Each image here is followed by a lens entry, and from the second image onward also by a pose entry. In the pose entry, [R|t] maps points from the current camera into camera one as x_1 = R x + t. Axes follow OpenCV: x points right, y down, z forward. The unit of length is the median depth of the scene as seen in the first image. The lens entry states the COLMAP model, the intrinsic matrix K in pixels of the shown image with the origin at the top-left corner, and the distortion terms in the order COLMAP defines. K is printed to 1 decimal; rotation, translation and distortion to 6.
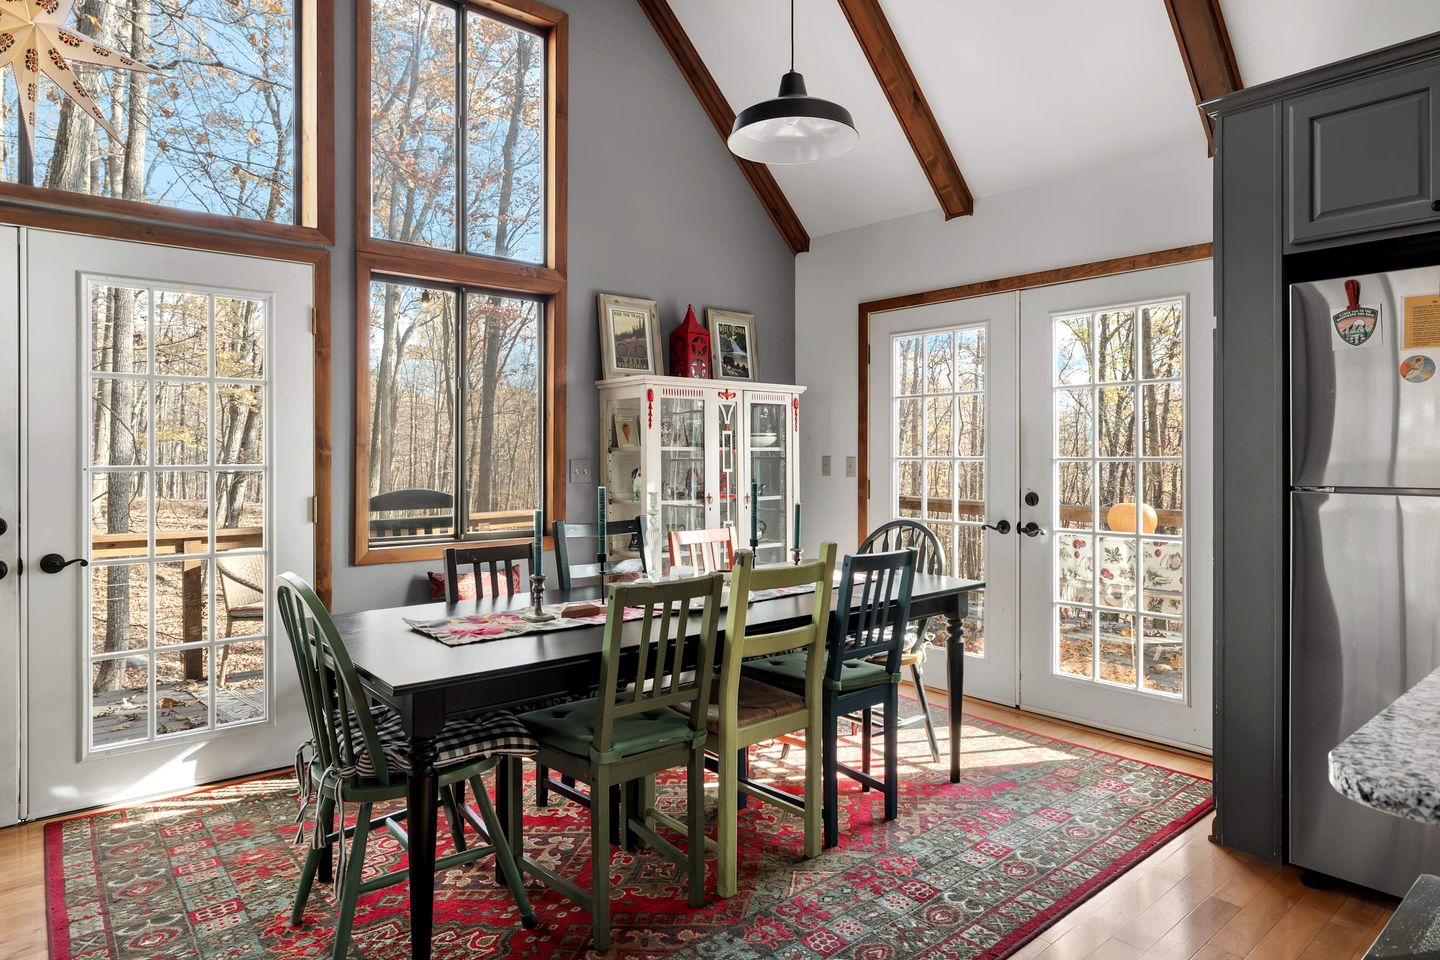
lens RADIAL K [[865.0, 0, 729.8], [0, 865.0, 452.0], [0, 0, 1]] dist [0.000319, 0.002365]
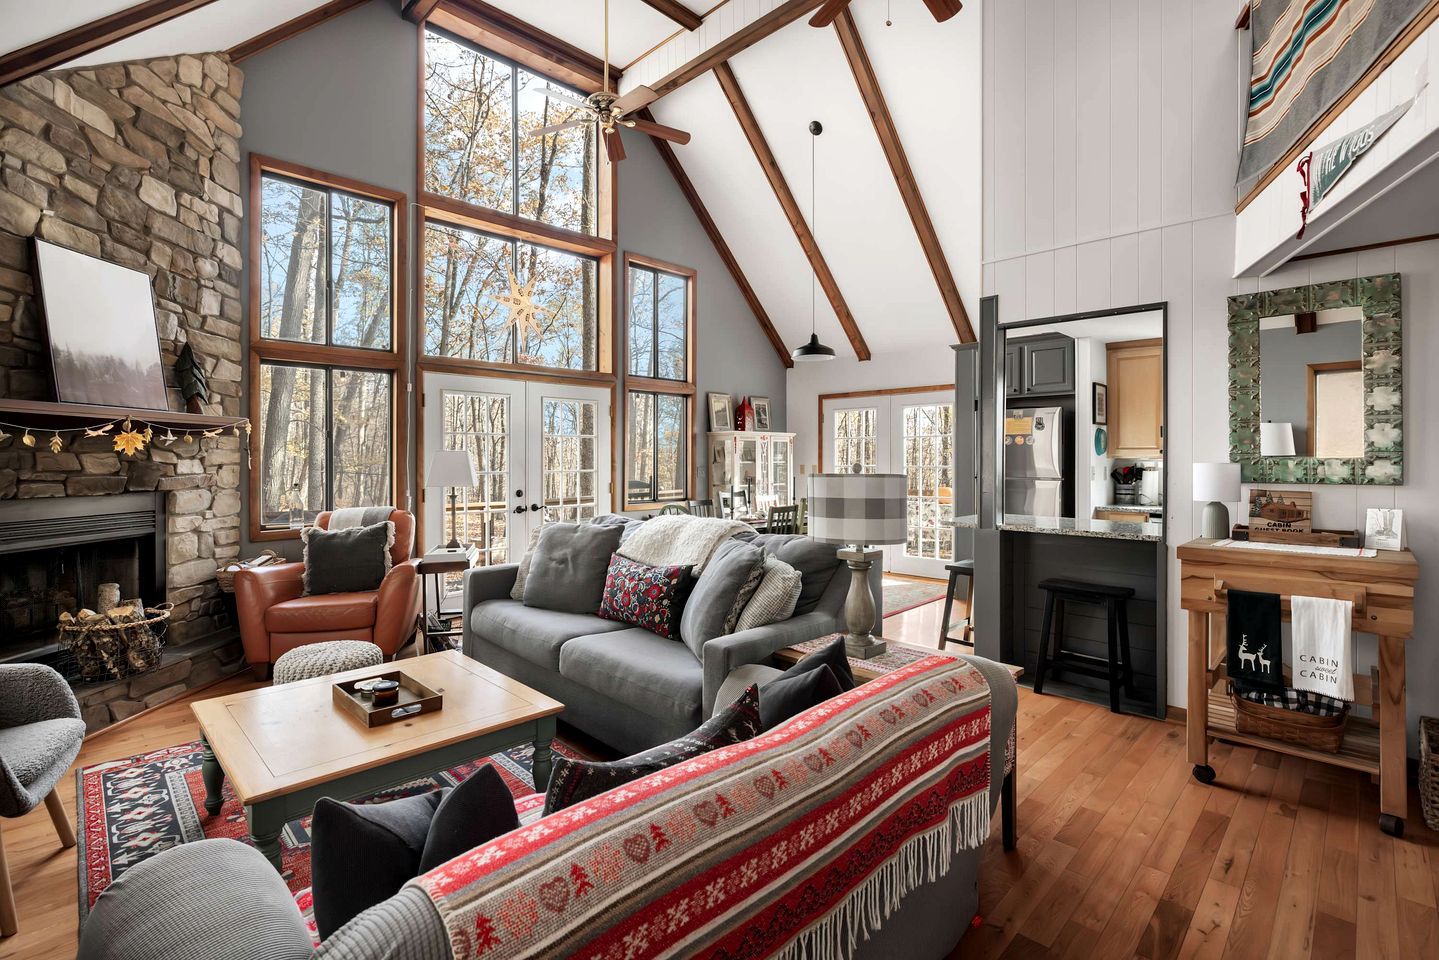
lens RADIAL K [[667.1, 0, 727.0], [0, 667.1, 459.6], [0, 0, 1]] dist [-0.006993, 0.002615]
pose [[0.995776, -0.000142, 0.091815, -0.273725], [-0.000212, 0.999993, 0.003839, -0.017859], [-0.091814, -0.003842, 0.995769, -0.763907]]
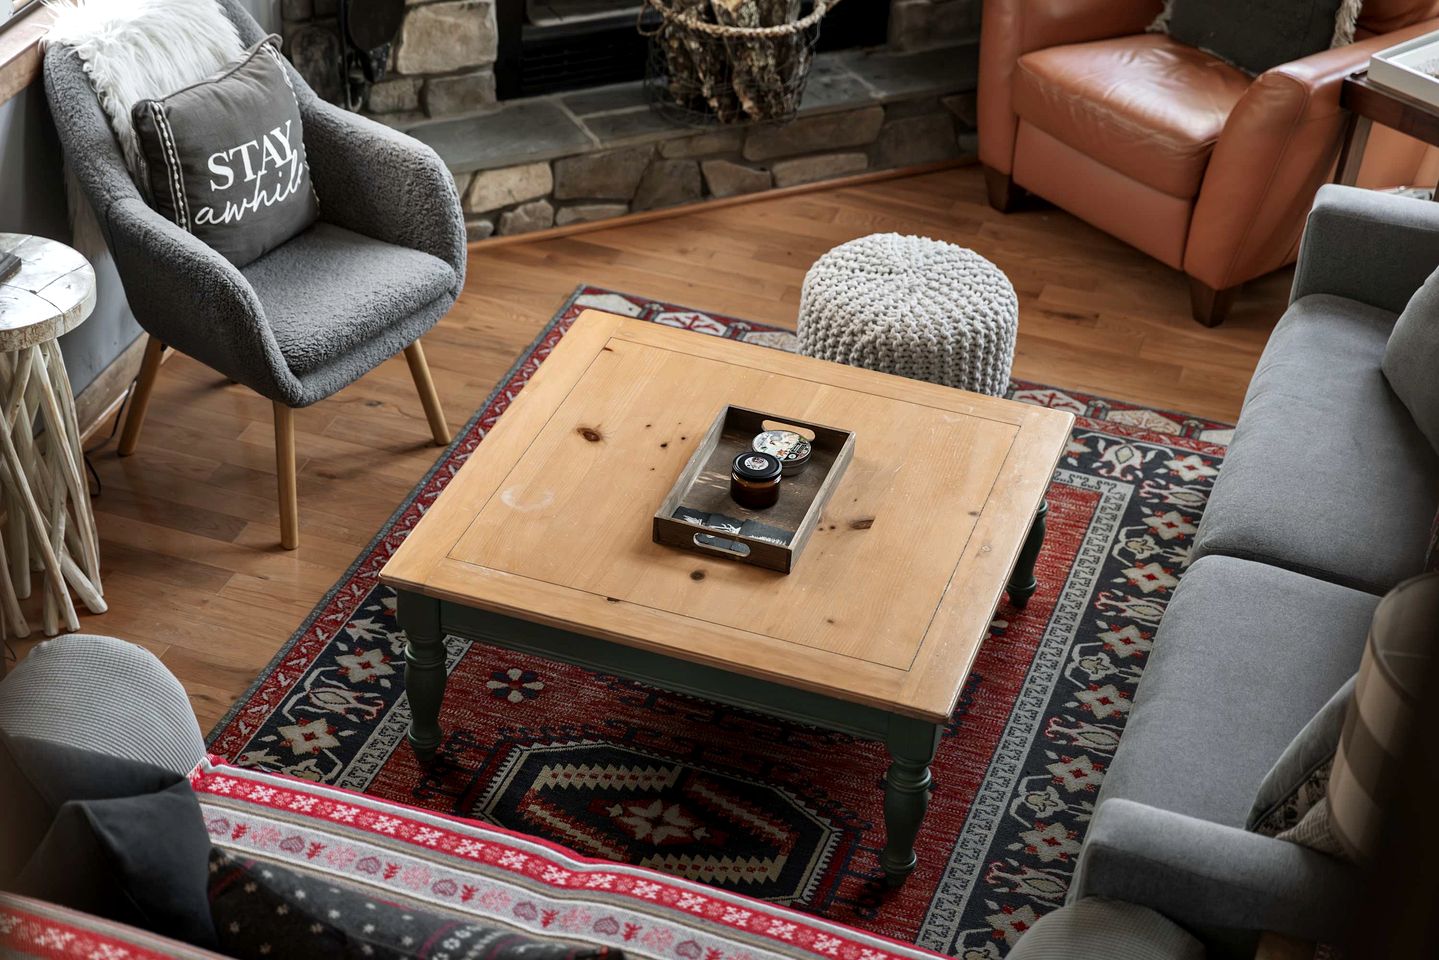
lens RADIAL K [[2762.0, 0, 707.4], [0, 2762.0, 478.5], [0, 0, 1]] dist [-0.000078, 0.000000]
pose [[0.522580, 0.487877, -0.699204, 0.280040], [-0.058278, 0.838616, 0.541597, -0.437232], [0.850596, -0.242279, 0.466676, -0.708932]]
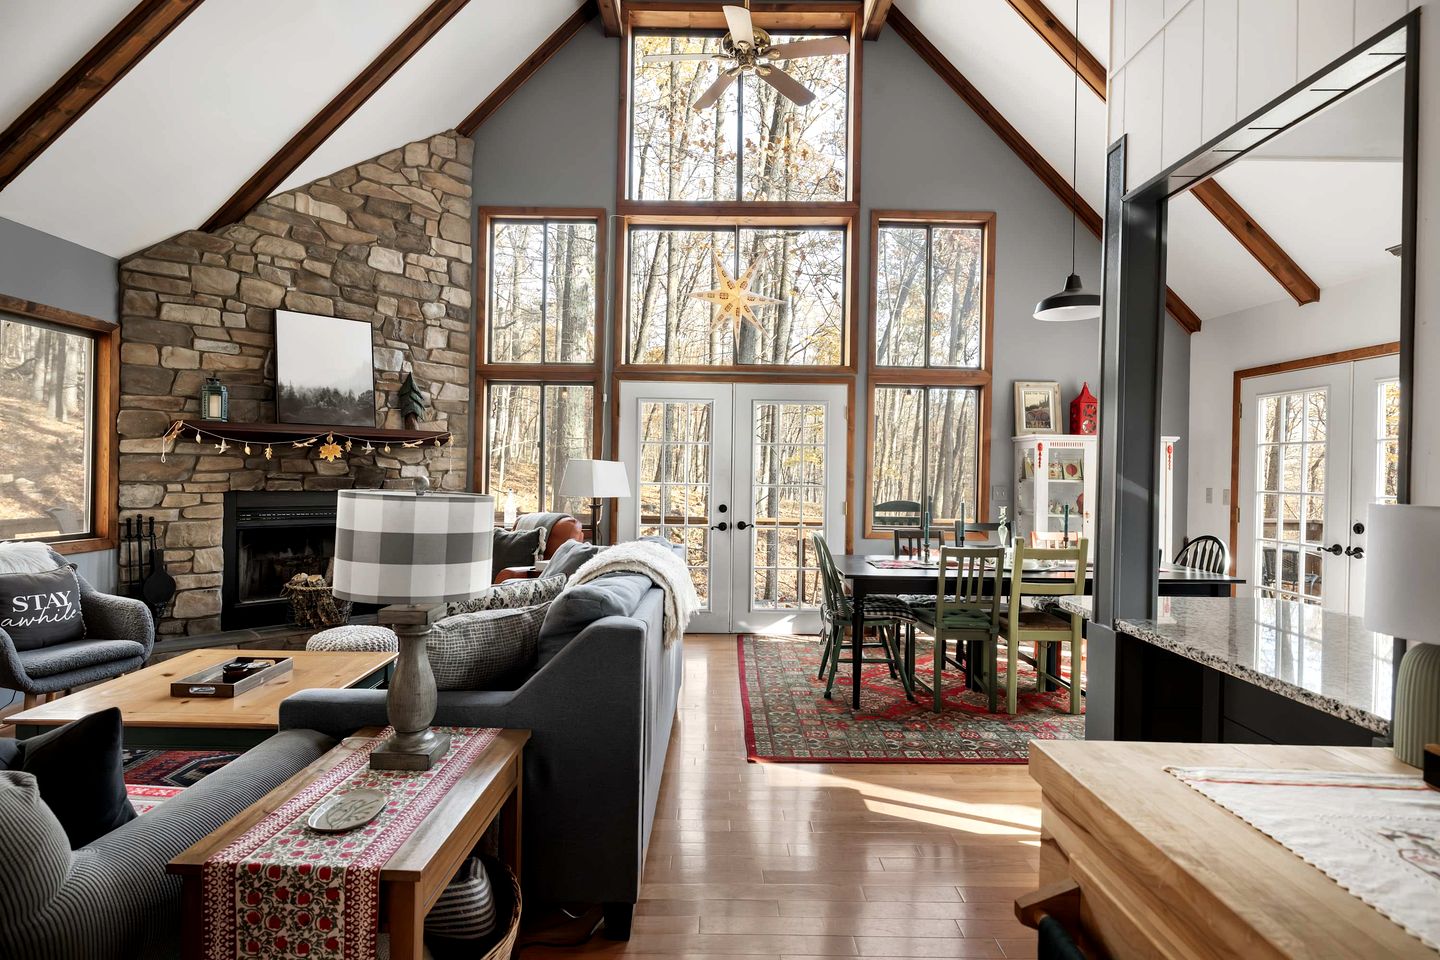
lens RADIAL K [[738.8, 0, 715.0], [0, 738.8, 468.3], [0, 0, 1]] dist [0.000536, 0.001105]
pose [[0.765207, 0.013080, -0.643652, 0.315686], [-0.014644, 0.999889, 0.002910, -0.021523], [0.643618, 0.007199, 0.765313, -0.407284]]
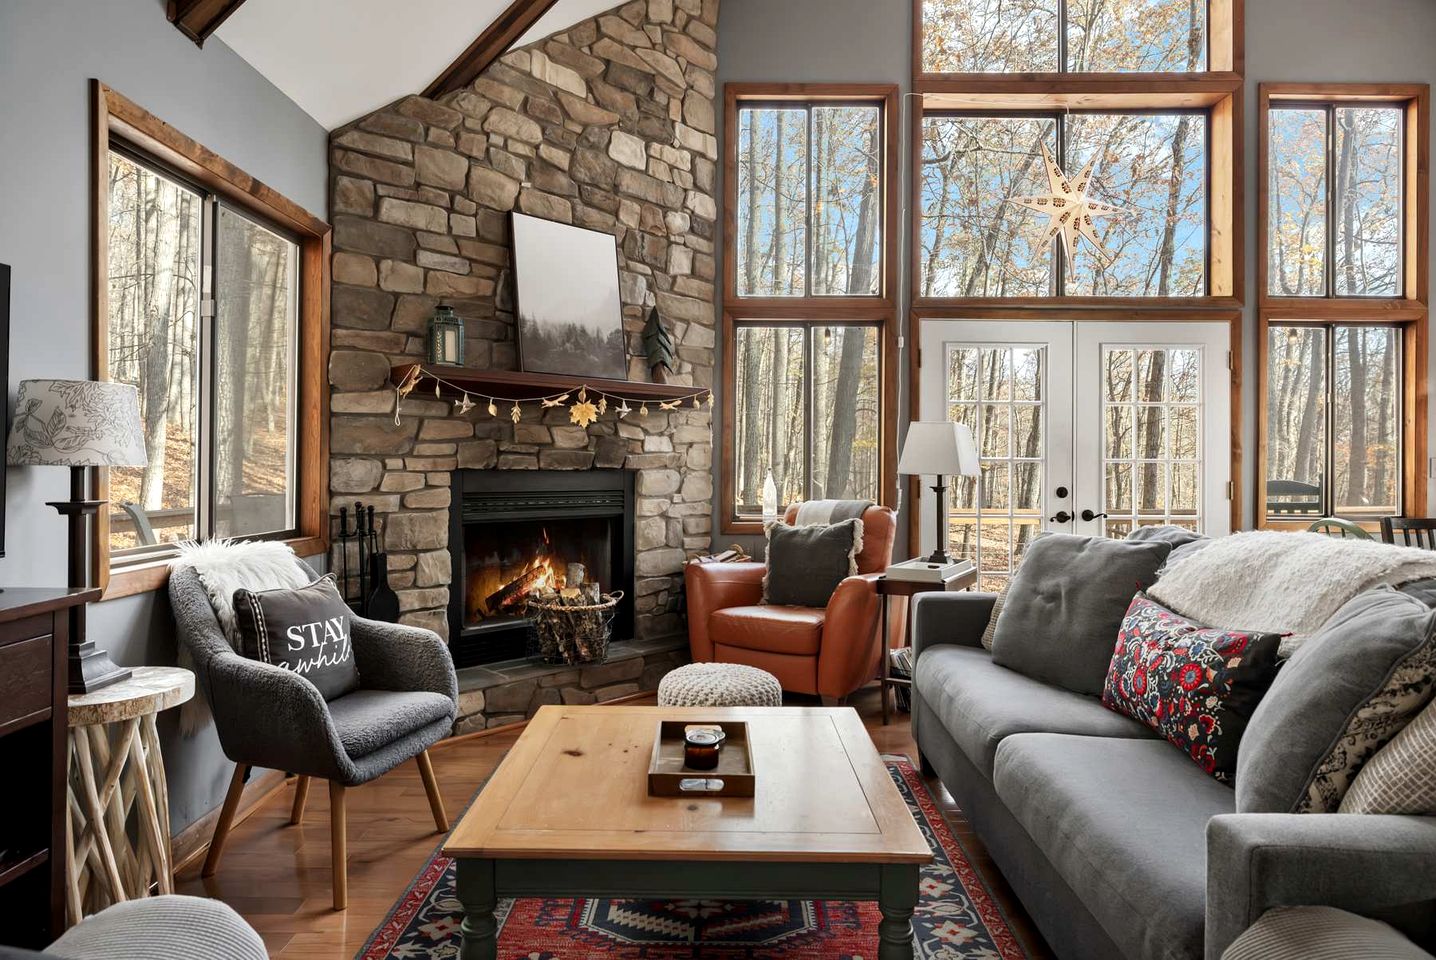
lens RADIAL K [[862.6, 0, 715.4], [0, 862.6, 448.6], [0, 0, 1]] dist [0.000319, 0.002365]
pose [[0.764488, -0.001961, -0.644635, -0.175850], [-0.005771, 0.999934, -0.009886, 0.012971], [0.644612, 0.011278, 0.764427, -0.547533]]
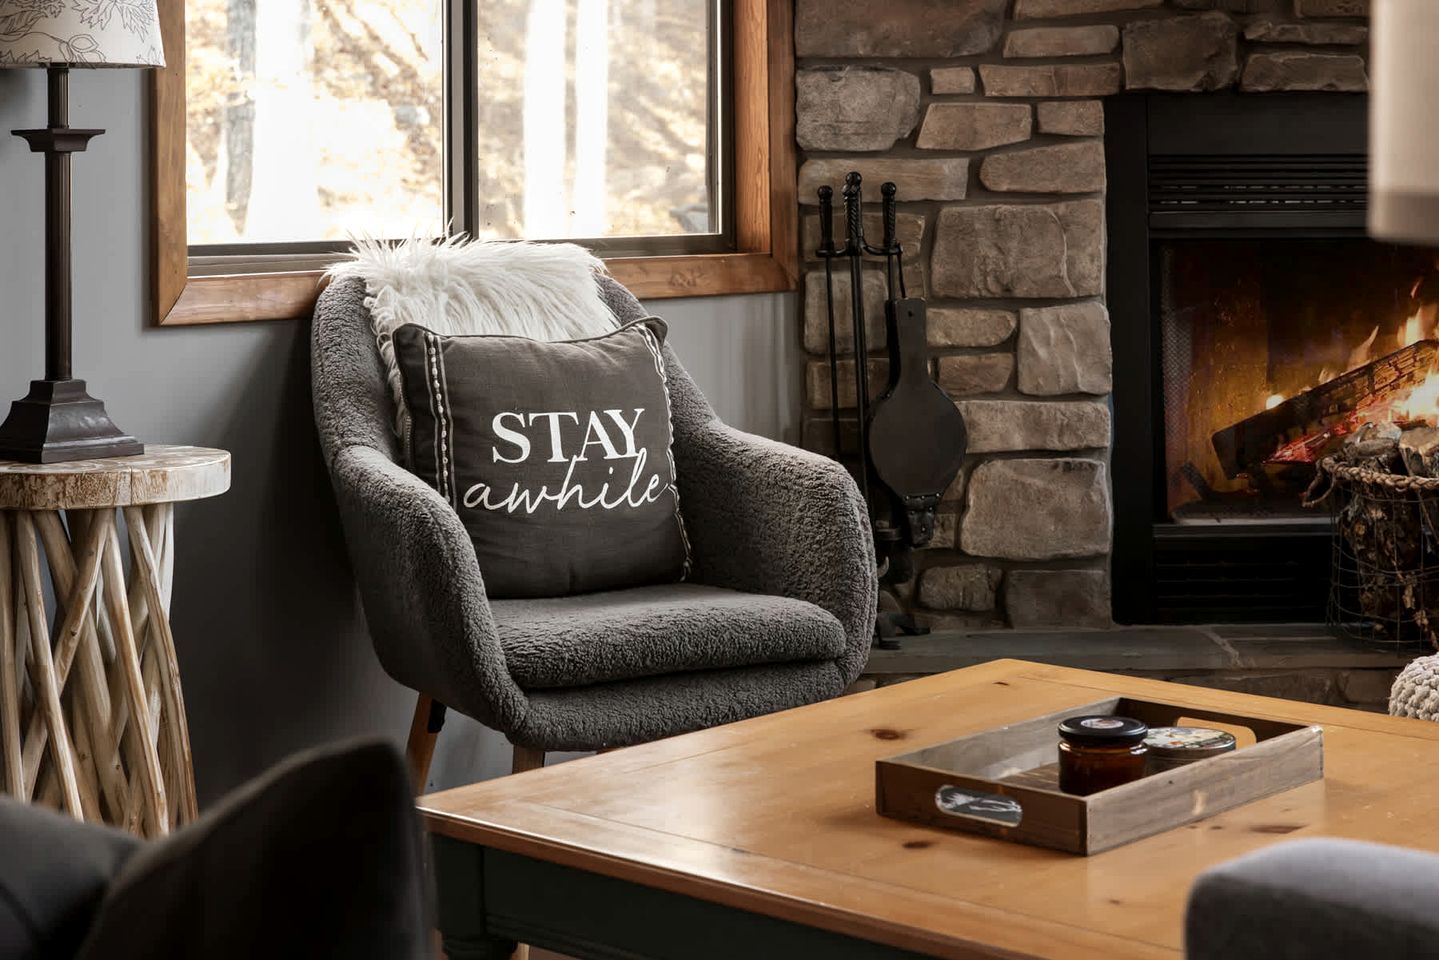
lens RADIAL K [[2762.0, 0, 689.1], [0, 2762.0, 59.0], [0, 0, 1]] dist [-0.000078, 0.000000]
pose [[0.104096, -0.035589, -0.993930, 0.113100], [0.016857, 0.999279, -0.034015, 0.049380], [0.994424, -0.013214, 0.104621, -0.310418]]
